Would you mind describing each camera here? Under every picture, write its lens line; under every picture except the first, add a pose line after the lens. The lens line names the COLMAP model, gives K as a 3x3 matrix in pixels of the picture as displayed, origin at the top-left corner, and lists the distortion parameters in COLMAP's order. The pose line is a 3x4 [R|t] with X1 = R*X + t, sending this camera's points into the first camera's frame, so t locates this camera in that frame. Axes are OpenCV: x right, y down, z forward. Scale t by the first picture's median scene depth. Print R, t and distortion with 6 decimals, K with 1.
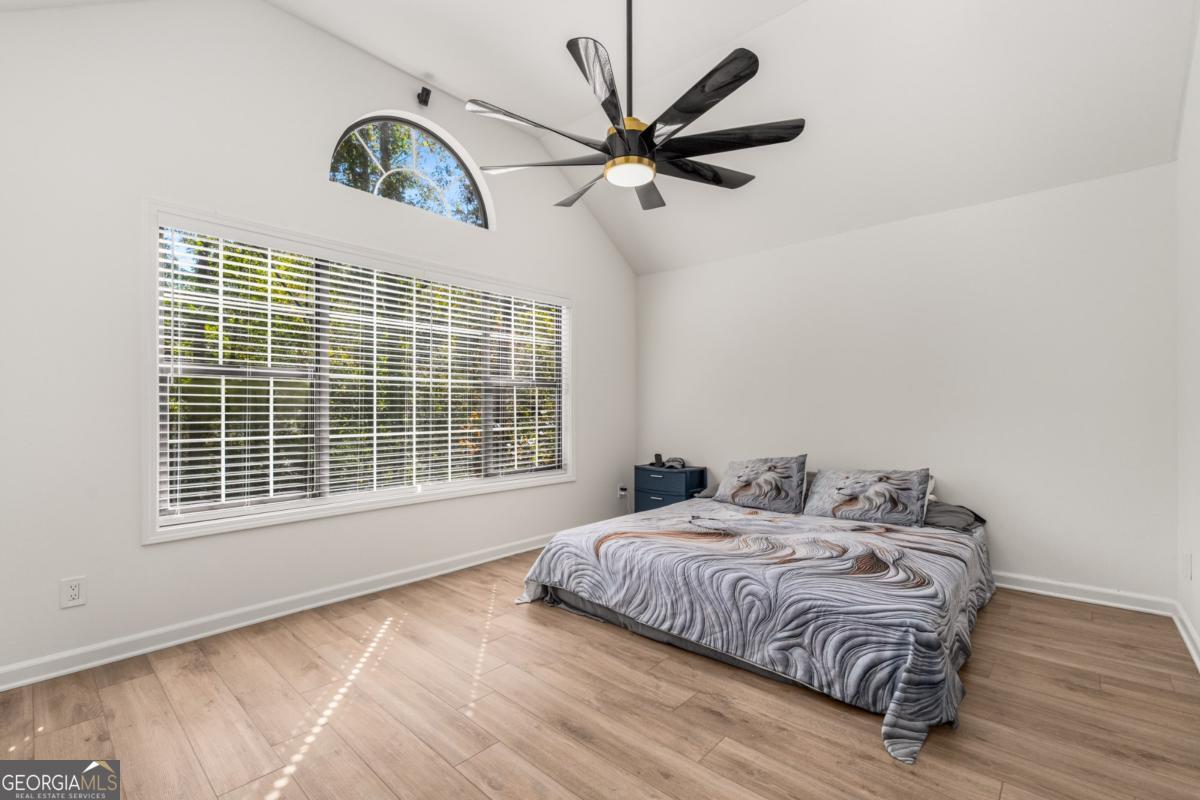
lens RADIAL K [[518.9, 0, 602.6], [0, 518.9, 409.3], [0, 0, 1]] dist [-0.002826, 0.000063]
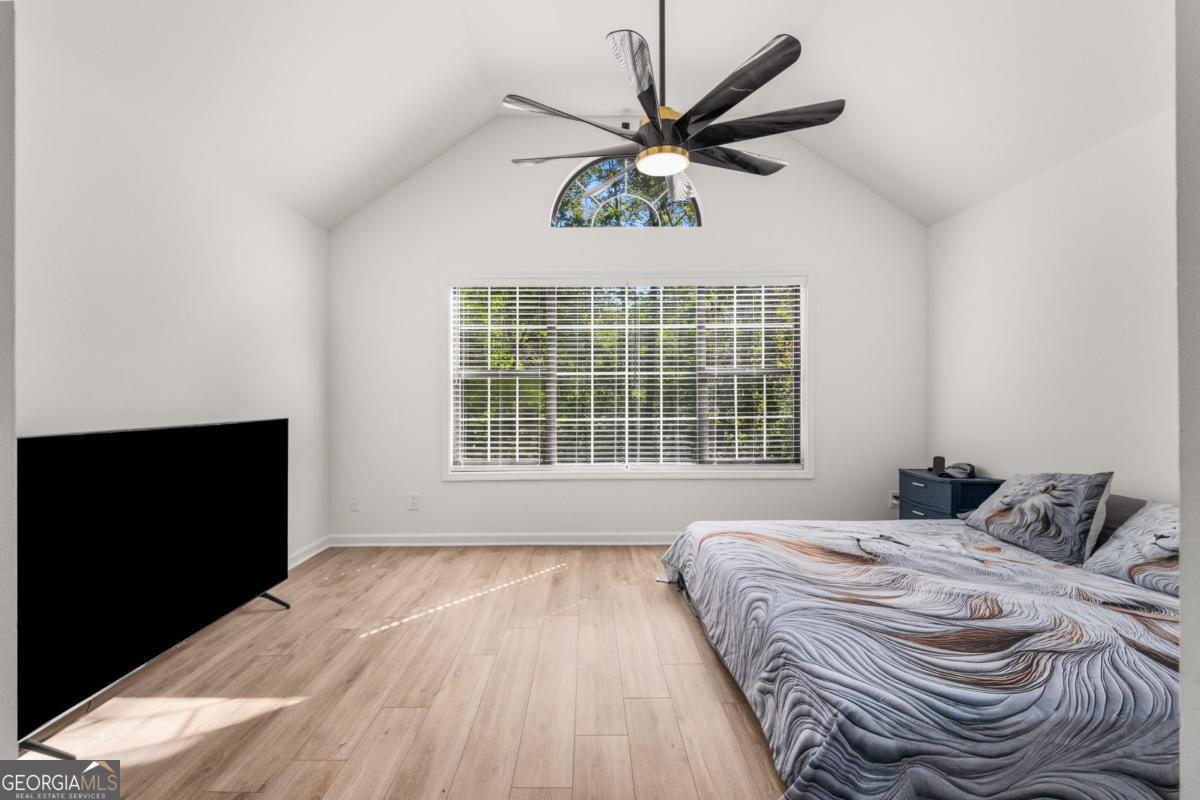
lens RADIAL K [[529.4, 0, 595.5], [0, 529.4, 398.1], [0, 0, 1]] dist [-0.001726, 0.000132]
pose [[0.674320, -0.001795, -0.738438, 0.606806], [0.003158, 0.999995, 0.000453, -0.003518], [0.738433, -0.002638, 0.674322, 0.184683]]
